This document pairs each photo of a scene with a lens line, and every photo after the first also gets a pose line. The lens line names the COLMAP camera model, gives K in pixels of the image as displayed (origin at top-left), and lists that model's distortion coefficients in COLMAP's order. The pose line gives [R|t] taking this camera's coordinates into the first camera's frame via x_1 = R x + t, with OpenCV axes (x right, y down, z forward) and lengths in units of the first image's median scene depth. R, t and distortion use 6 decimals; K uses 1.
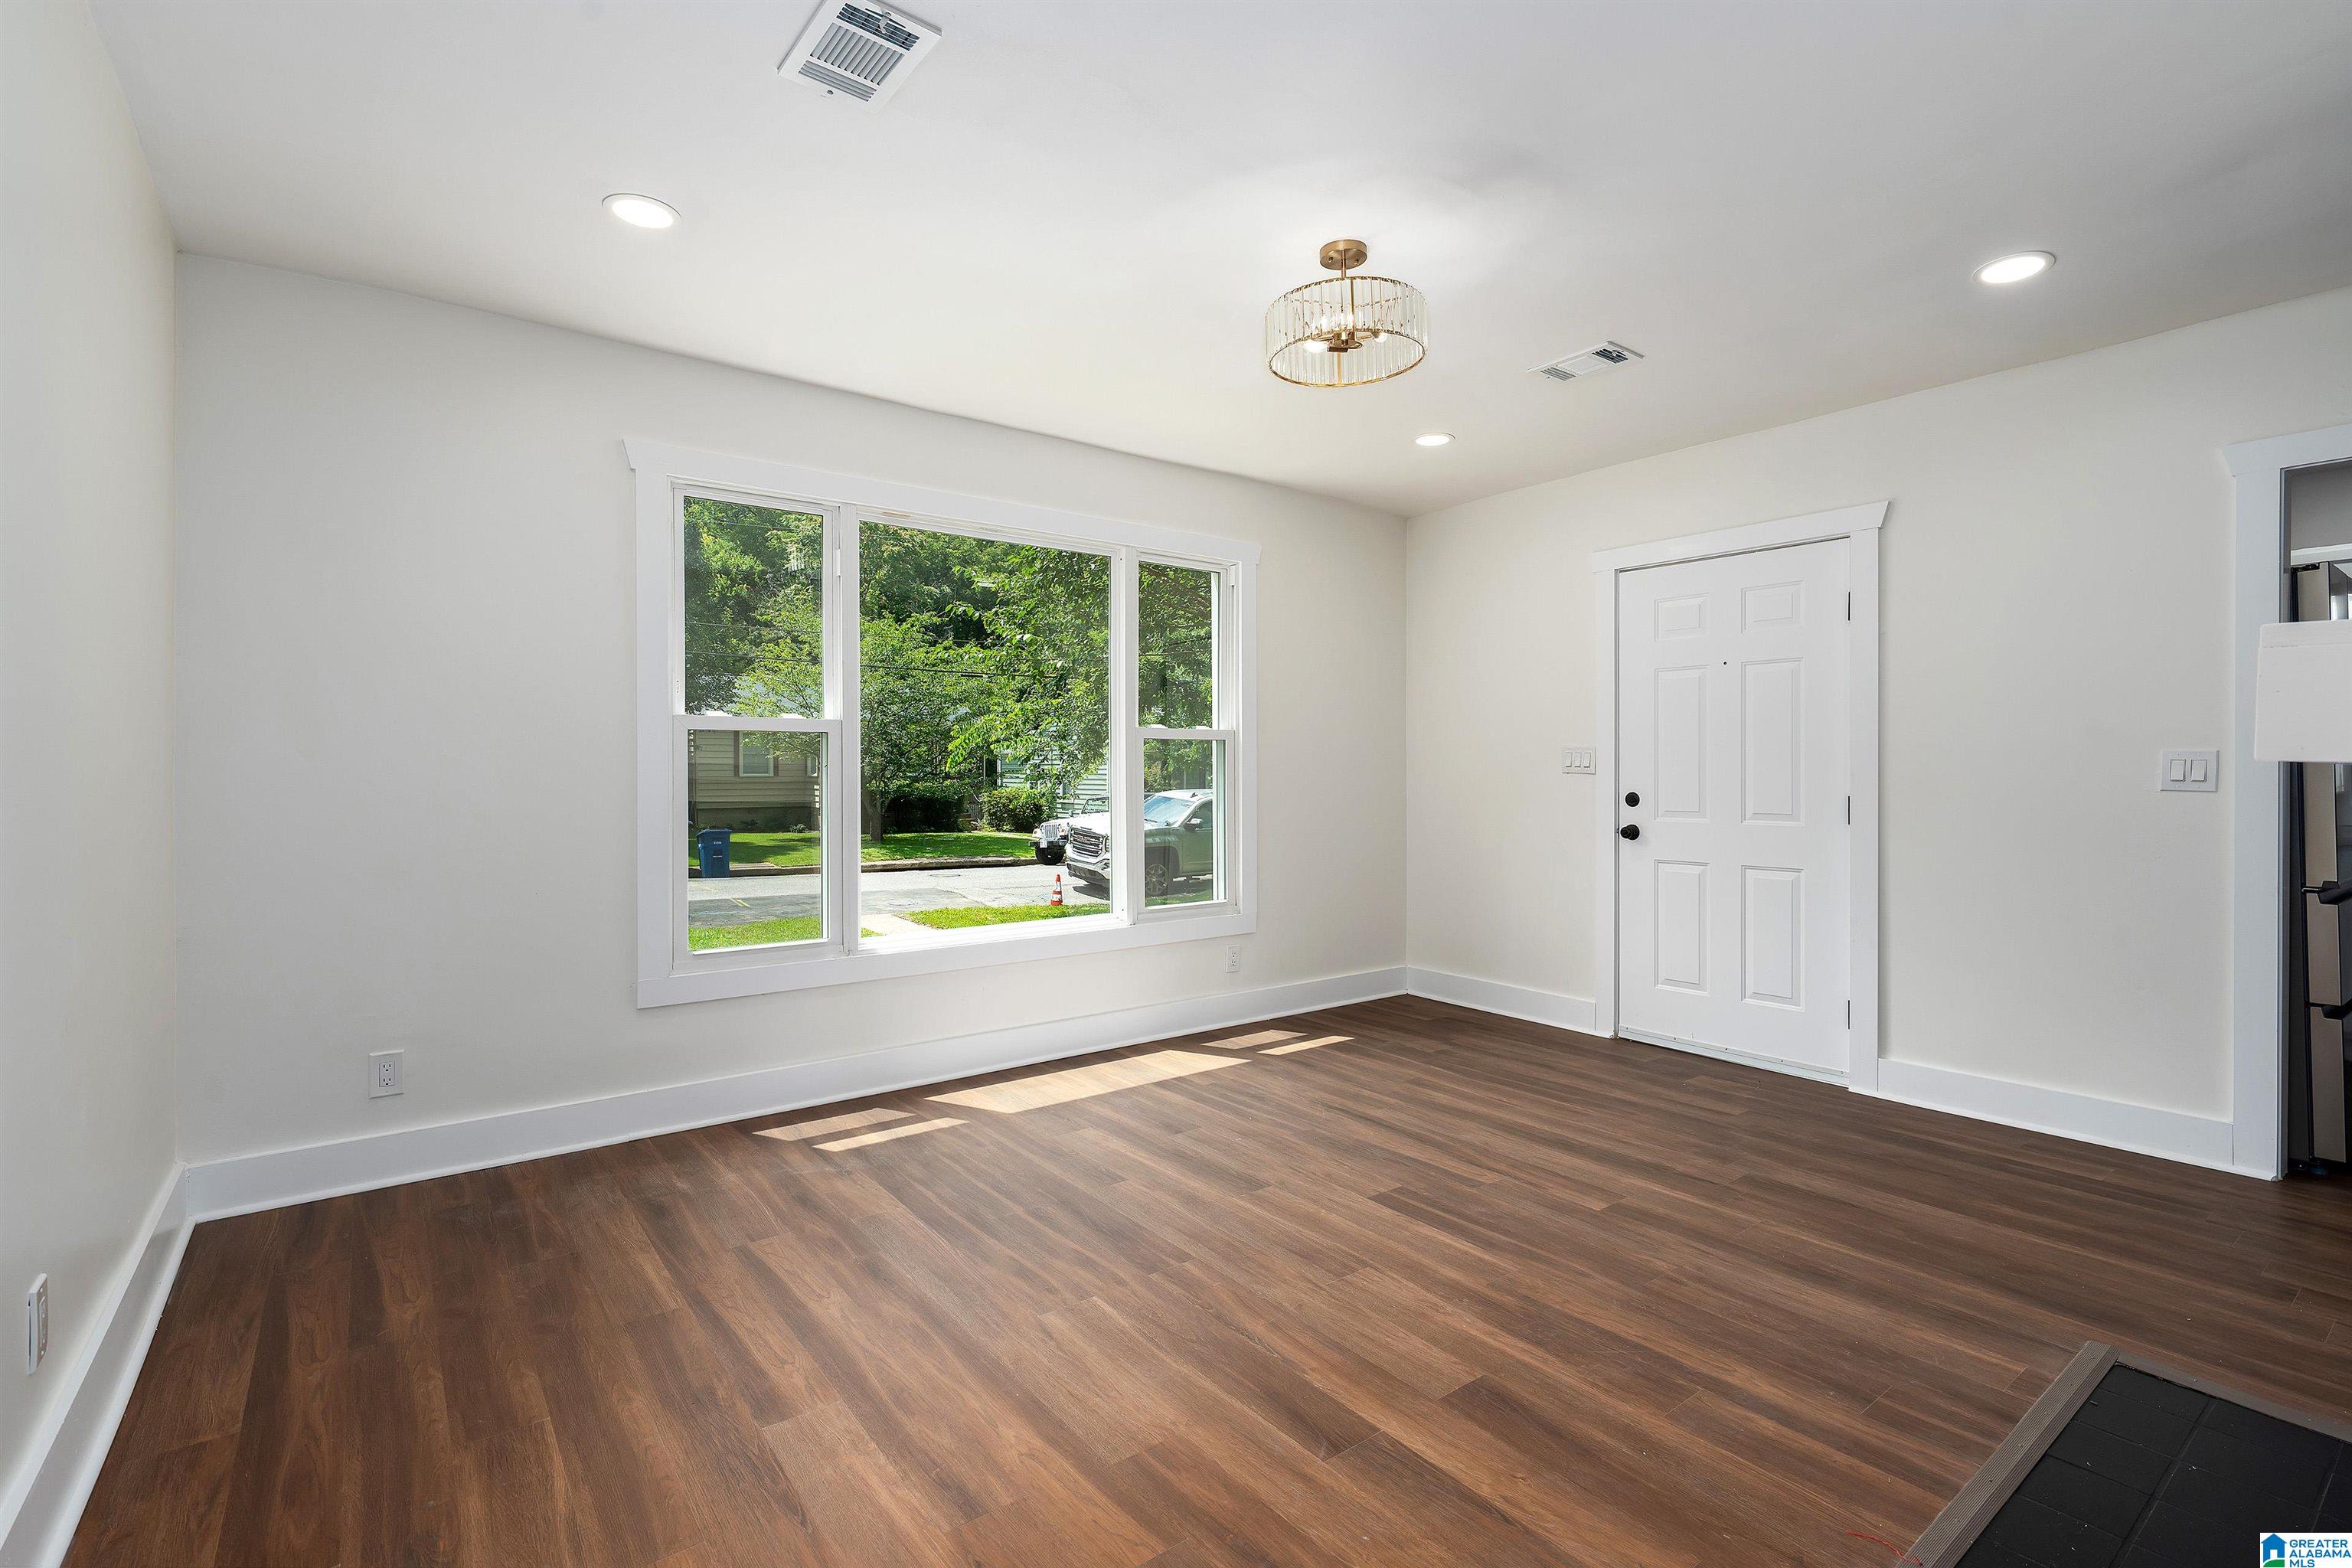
lens RADIAL K [[1061.5, 0, 1165.9], [0, 1061.5, 772.4], [0, 0, 1]] dist [0.001387, -0.000864]
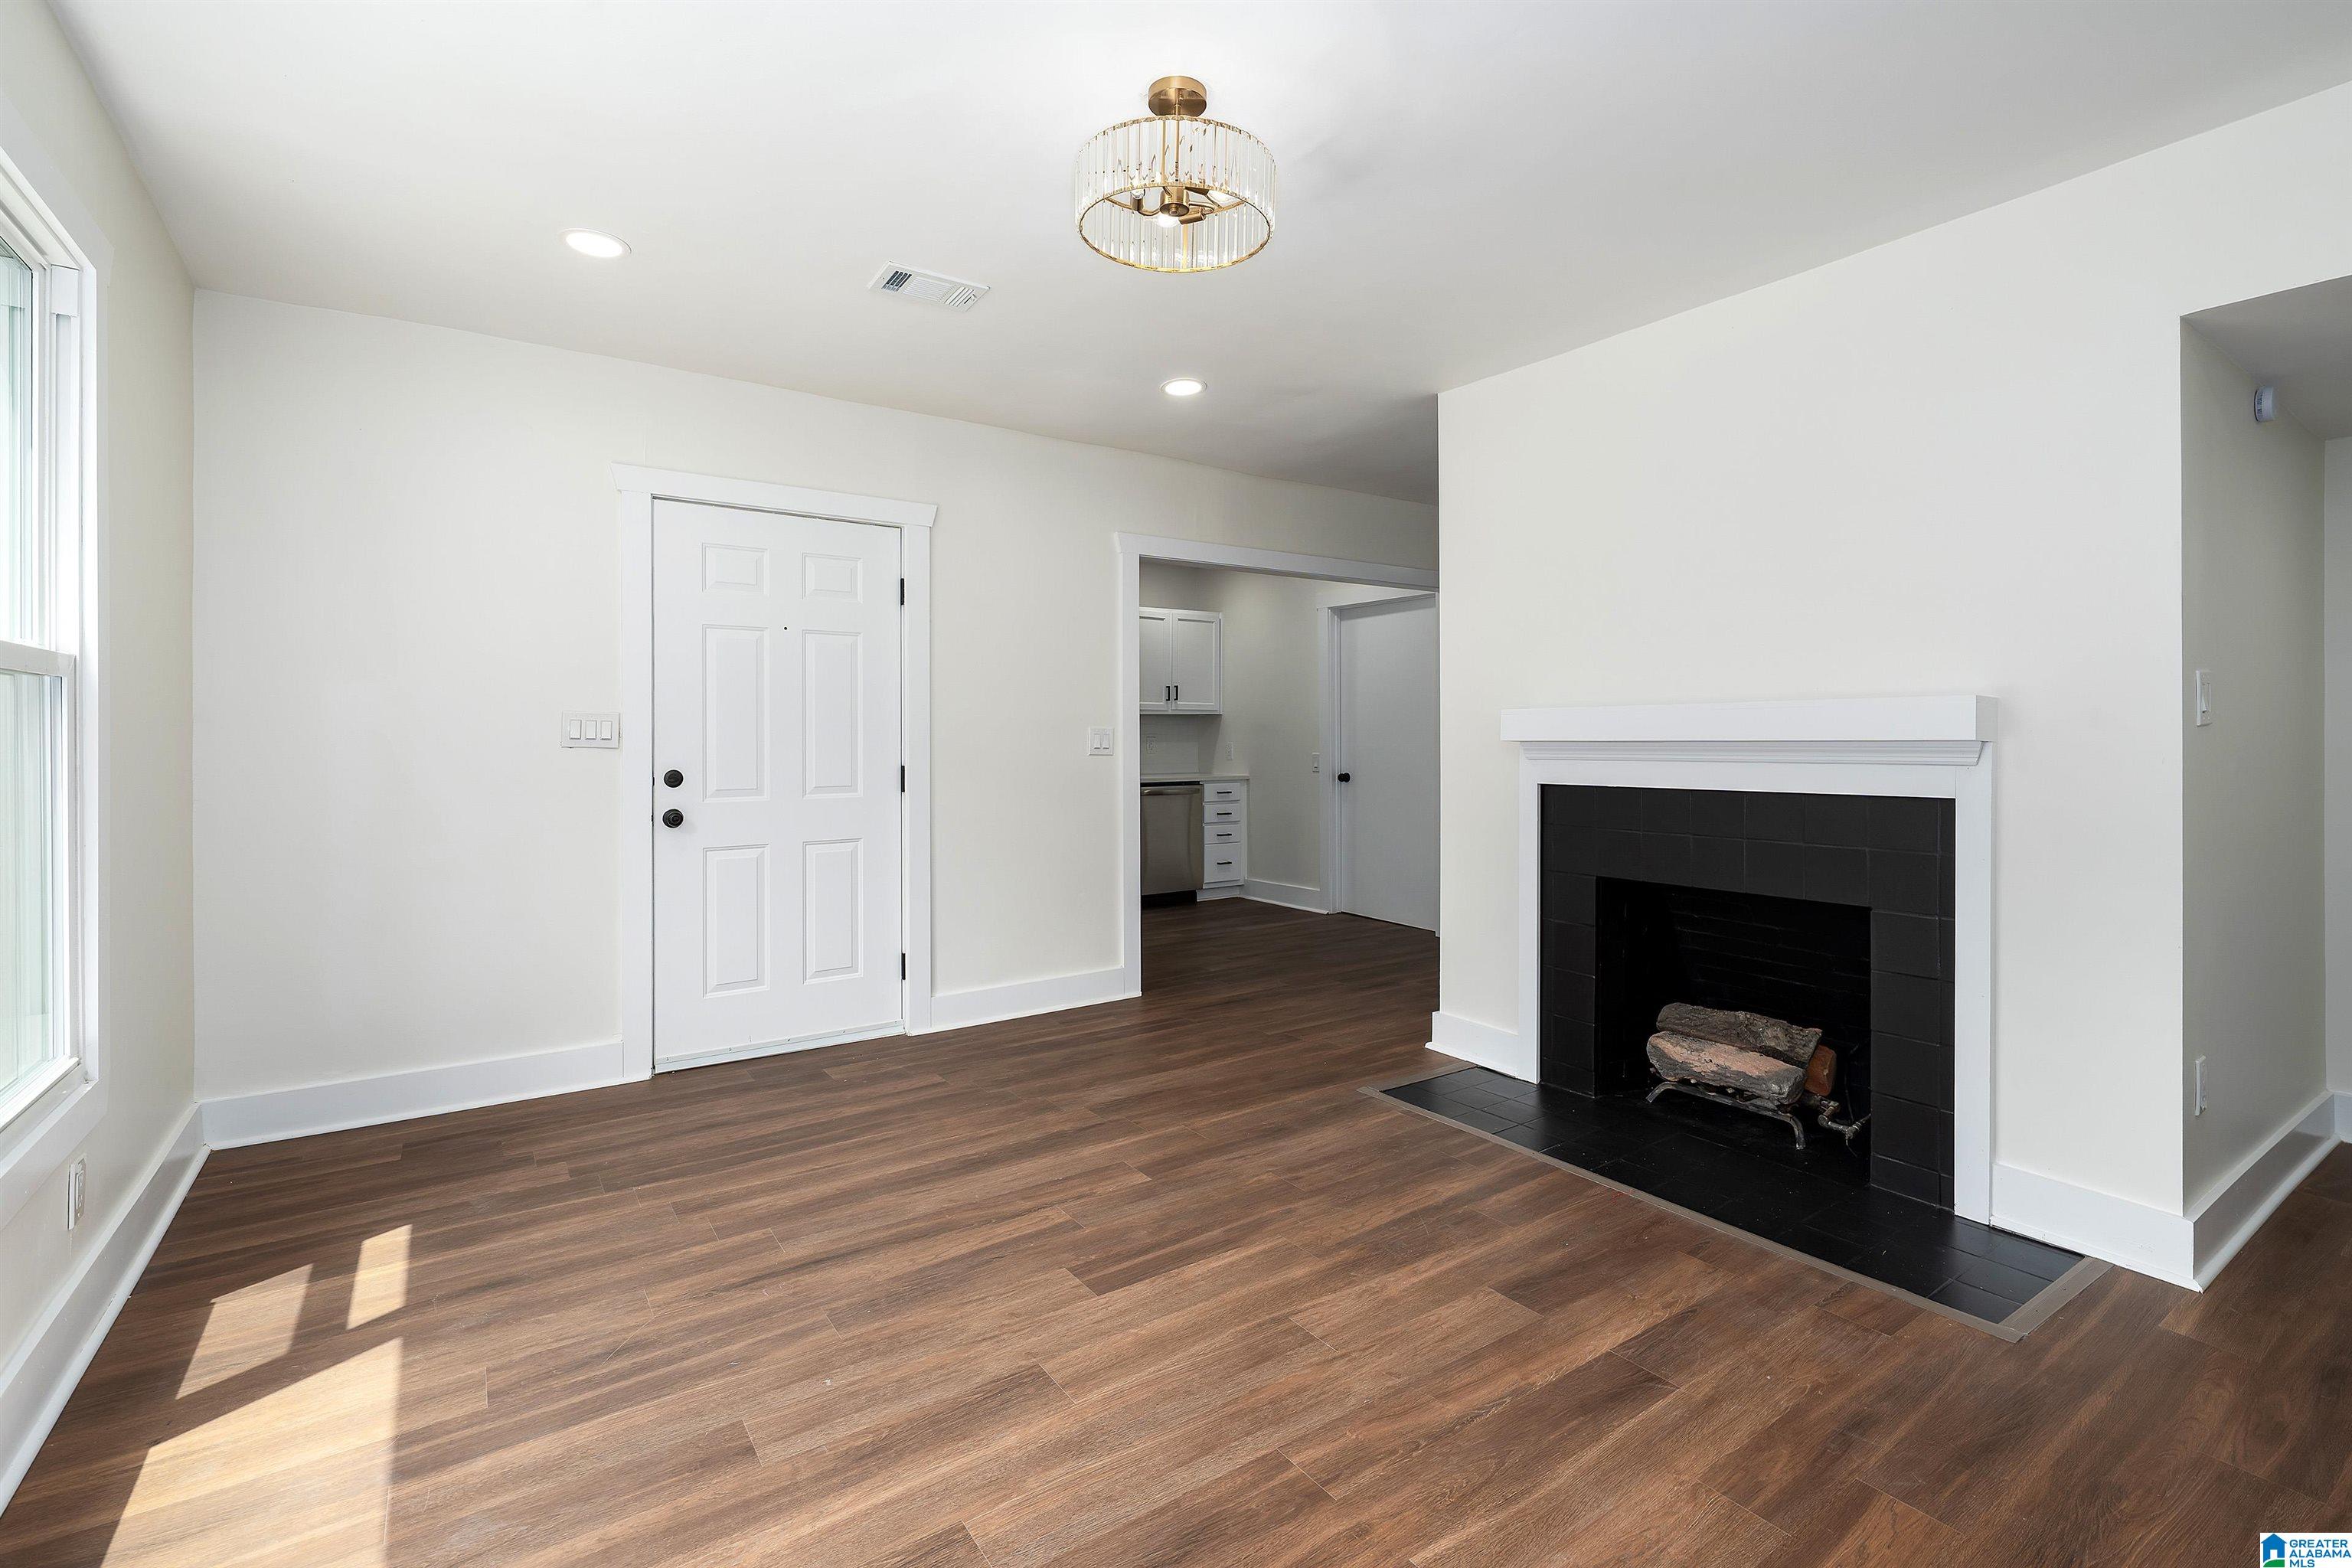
lens RADIAL K [[1061.5, 0, 1191.6], [0, 1061.5, 737.6], [0, 0, 1]] dist [0.001387, -0.000864]
pose [[0.033345, -0.002554, 0.999441, -0.521197], [0.003604, 0.999991, 0.002435, -0.009949], [-0.999437, 0.003521, 0.033354, 0.801586]]
